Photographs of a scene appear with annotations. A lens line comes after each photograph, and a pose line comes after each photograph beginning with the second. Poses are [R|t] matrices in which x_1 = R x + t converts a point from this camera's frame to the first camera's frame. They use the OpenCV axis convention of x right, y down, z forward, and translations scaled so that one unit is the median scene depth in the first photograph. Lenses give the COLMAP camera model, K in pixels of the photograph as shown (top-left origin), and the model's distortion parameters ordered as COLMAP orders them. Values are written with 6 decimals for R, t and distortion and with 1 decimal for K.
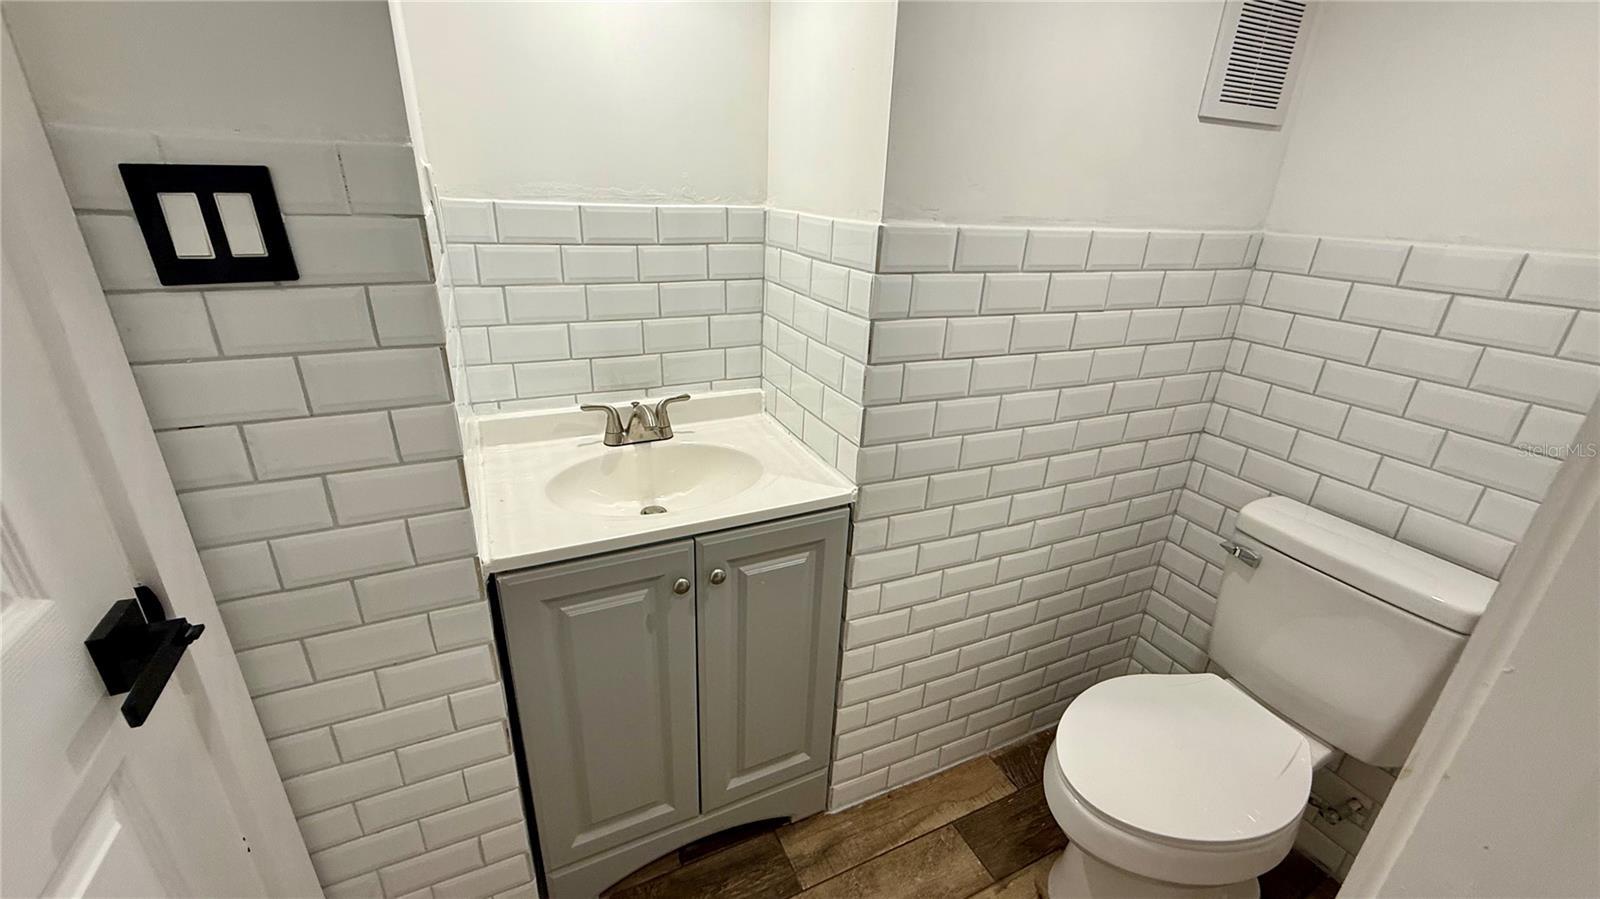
lens RADIAL K [[635.5, 0, 794.7], [0, 635.5, 448.8], [0, 0, 1]] dist [0.001032, 0.000004]
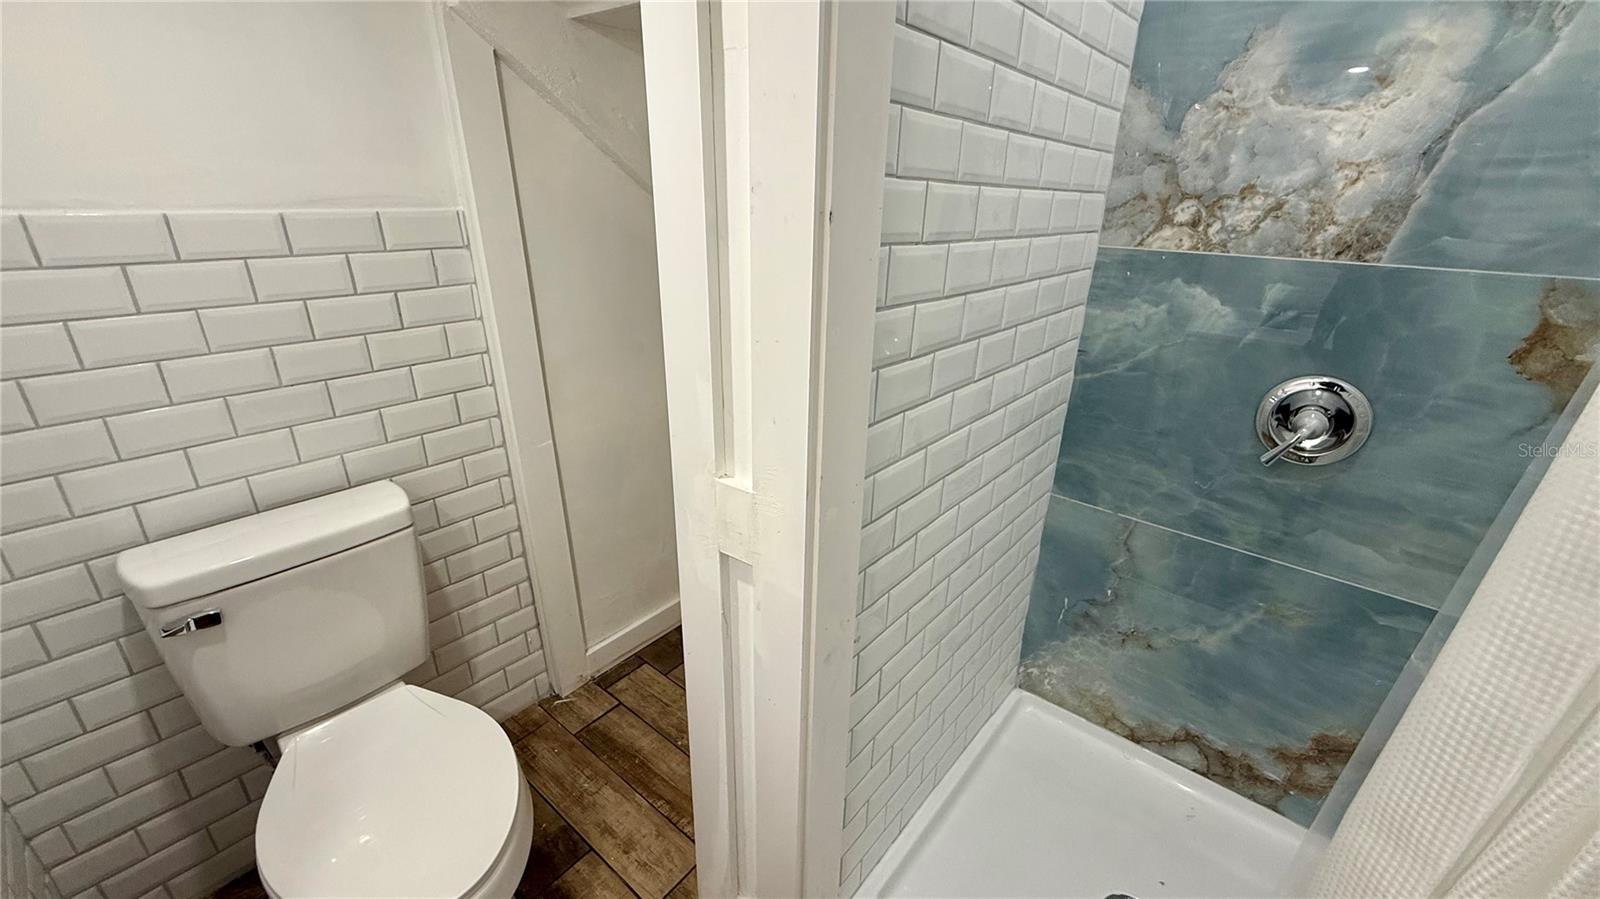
lens RADIAL K [[635.5, 0, 794.7], [0, 635.5, 448.8], [0, 0, 1]] dist [0.001032, 0.000004]
pose [[-0.416768, -0.383793, 0.824019, -0.176306], [0.308632, 0.792907, 0.525400, -0.202309], [-0.855015, 0.473289, -0.212008, 0.473351]]
